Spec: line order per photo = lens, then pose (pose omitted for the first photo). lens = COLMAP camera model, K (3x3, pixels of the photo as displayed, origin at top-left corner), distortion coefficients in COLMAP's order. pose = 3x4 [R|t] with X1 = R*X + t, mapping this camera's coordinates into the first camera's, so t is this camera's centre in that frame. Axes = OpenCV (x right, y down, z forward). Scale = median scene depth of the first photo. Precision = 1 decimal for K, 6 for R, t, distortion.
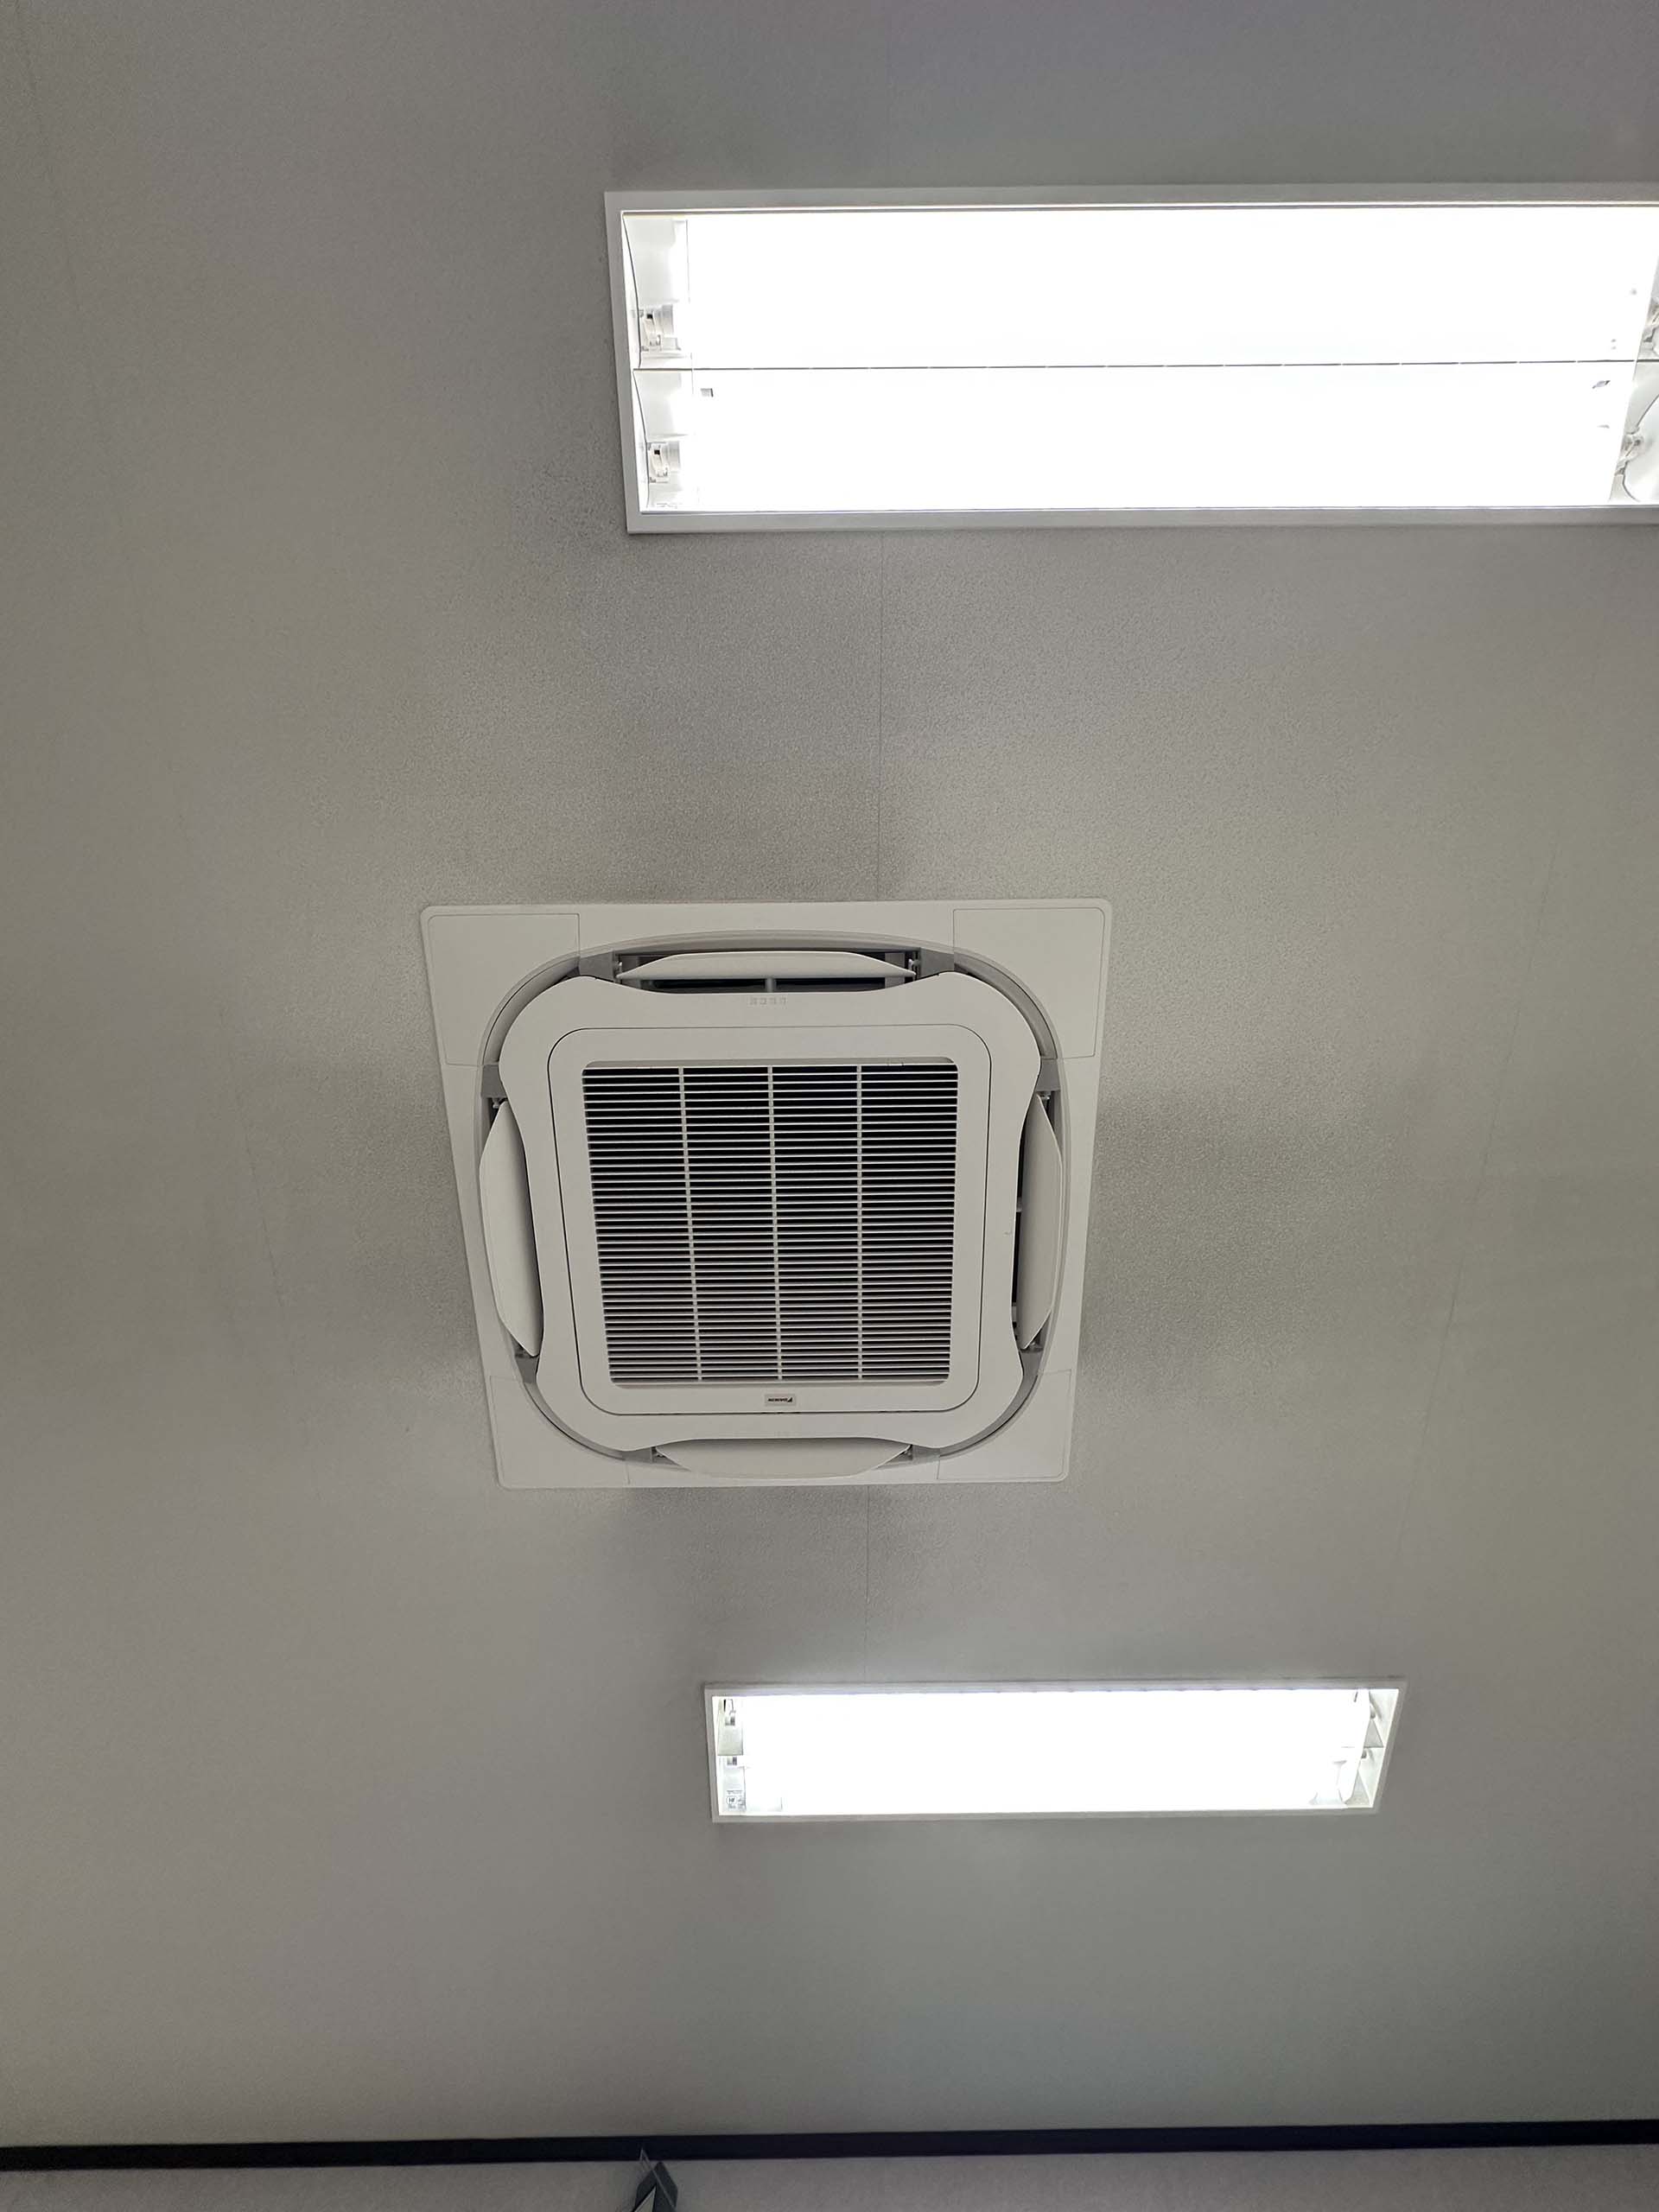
lens RADIAL K [[889.6, 0, 821.9], [0, 889.6, 1082.2], [0, 0, 1]] dist [-0.002354, 0.000333]
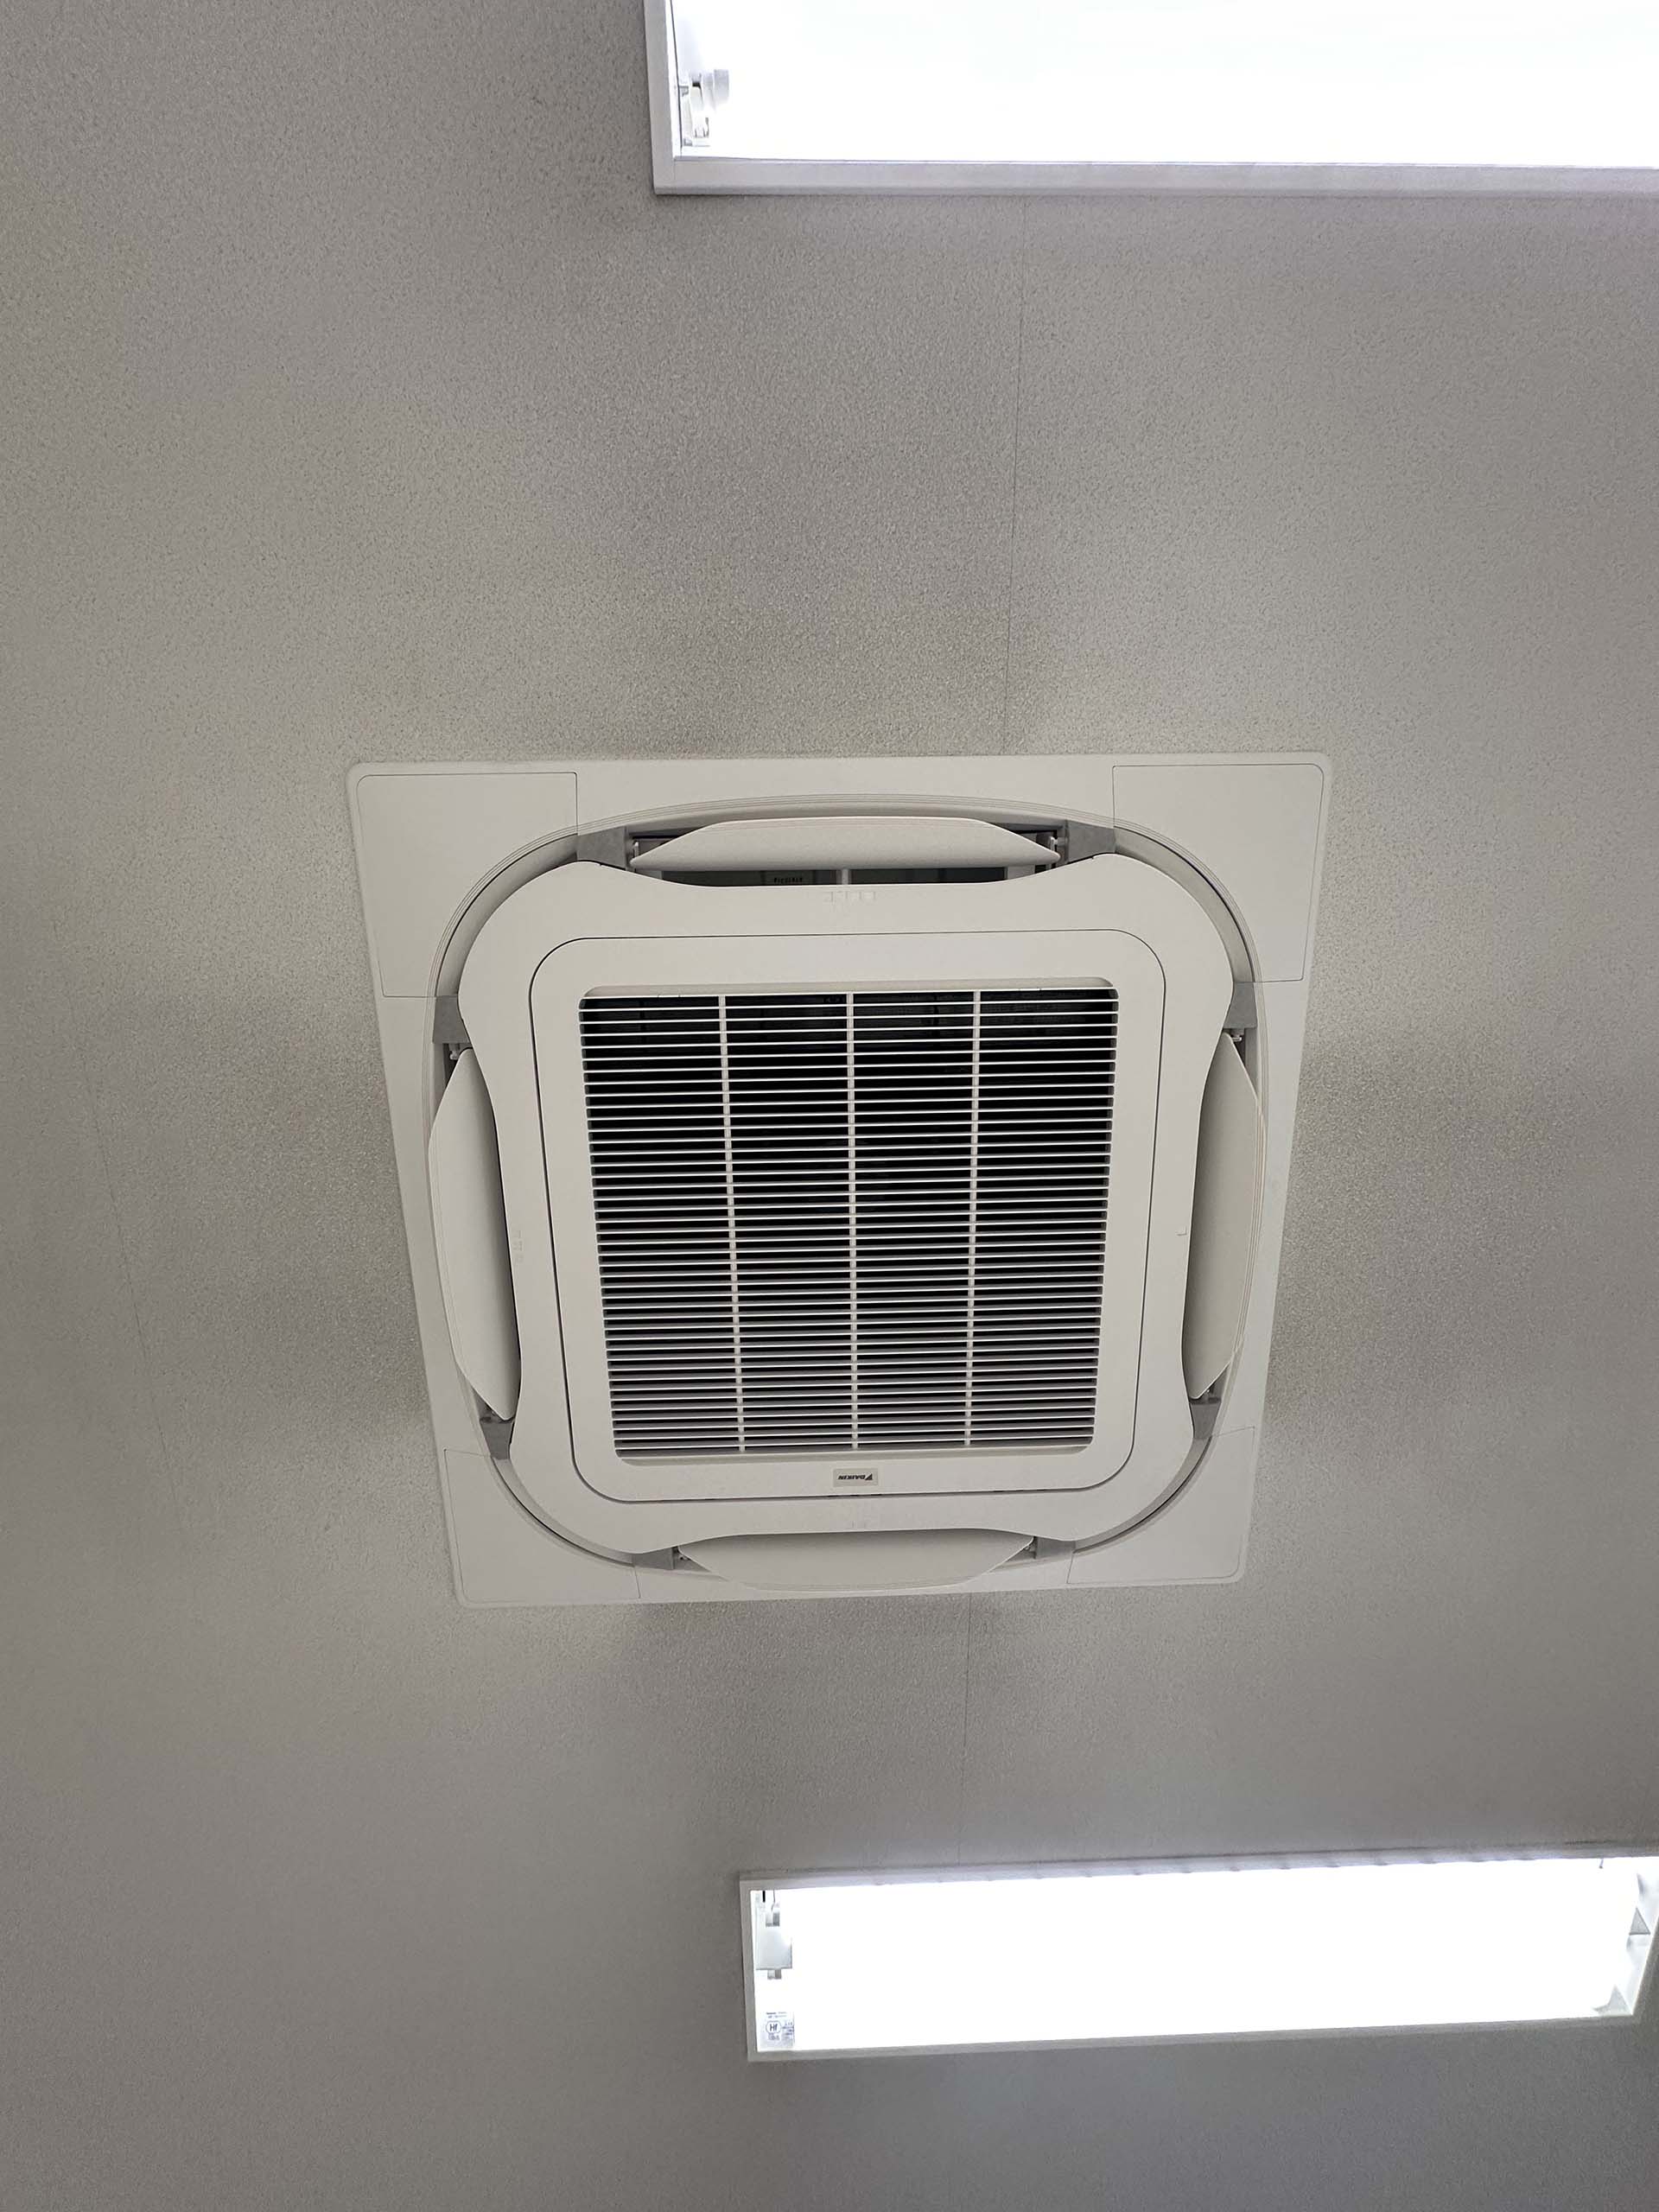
lens RADIAL K [[889.6, 0, 818.7], [0, 889.6, 1100.2], [0, 0, 1]] dist [-0.002354, 0.000333]
pose [[0.999721, -0.007121, 0.022530, -0.092450], [0.008076, 0.999060, -0.042600, 0.088780], [-0.022205, 0.042770, 0.998838, 0.285001]]
